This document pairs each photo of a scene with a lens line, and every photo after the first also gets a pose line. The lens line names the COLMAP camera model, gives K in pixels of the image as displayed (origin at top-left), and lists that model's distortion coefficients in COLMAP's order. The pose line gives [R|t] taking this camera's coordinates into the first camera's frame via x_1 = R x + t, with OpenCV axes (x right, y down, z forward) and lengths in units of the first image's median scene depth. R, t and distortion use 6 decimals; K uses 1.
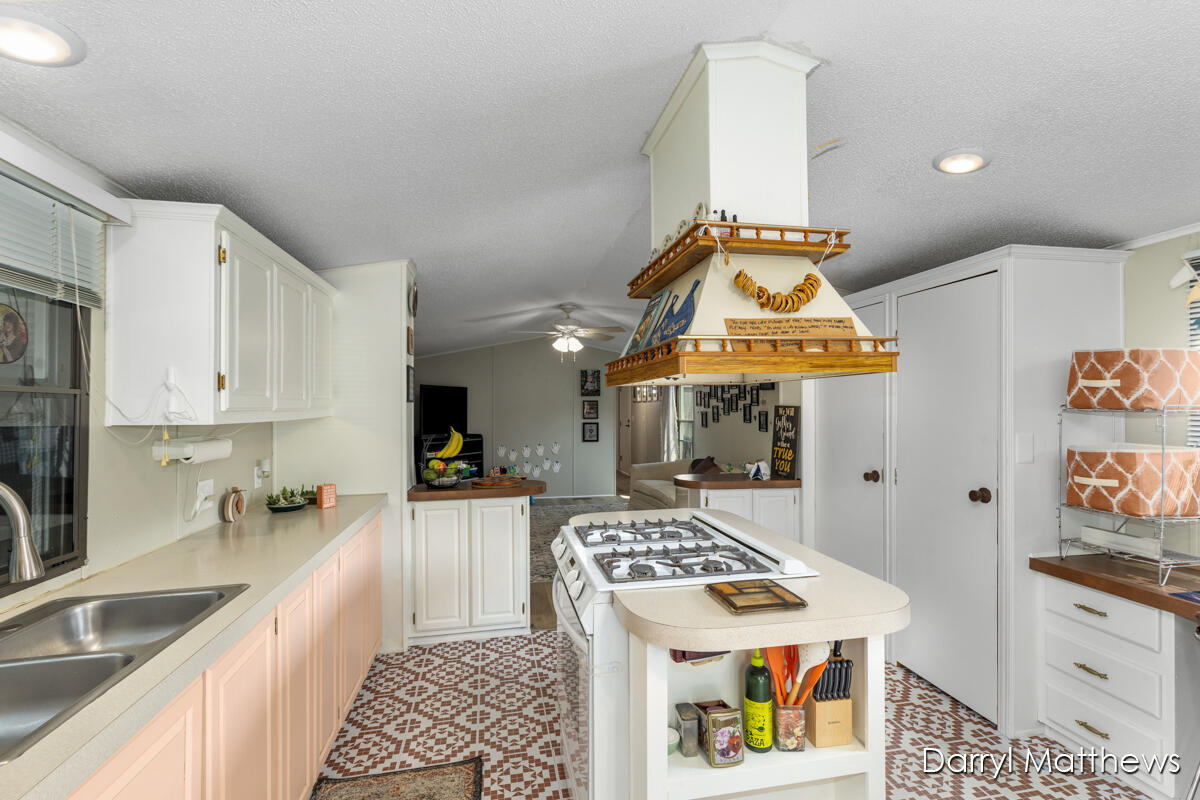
lens RADIAL K [[543.8, 0, 603.9], [0, 543.8, 398.3], [0, 0, 1]] dist [0.013435, -0.000235]
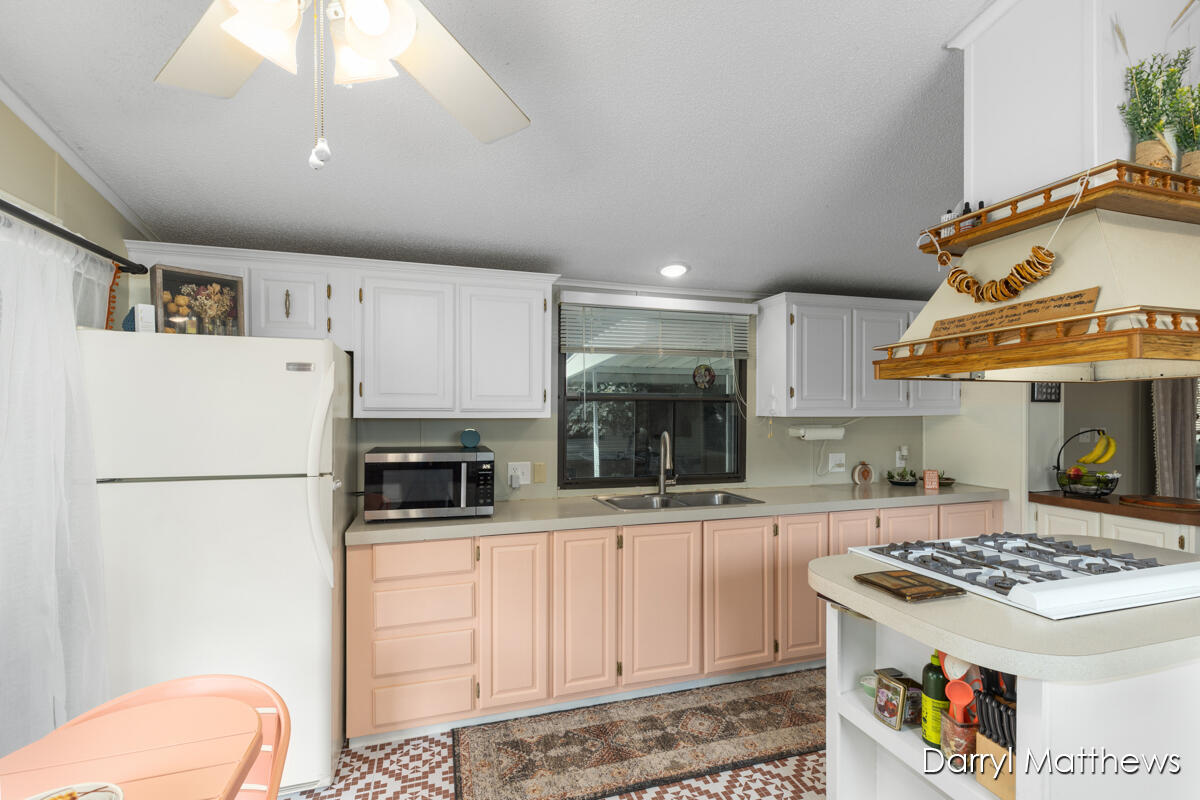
lens RADIAL K [[533.2, 0, 600.0], [0, 533.2, 400.0], [0, 0, 1]] dist [0.001394, 0.000092]
pose [[0.102609, -0.009712, -0.994674, 1.076978], [0.016340, 0.999834, -0.008077, -0.001438], [0.994588, -0.015425, 0.102750, 0.257580]]
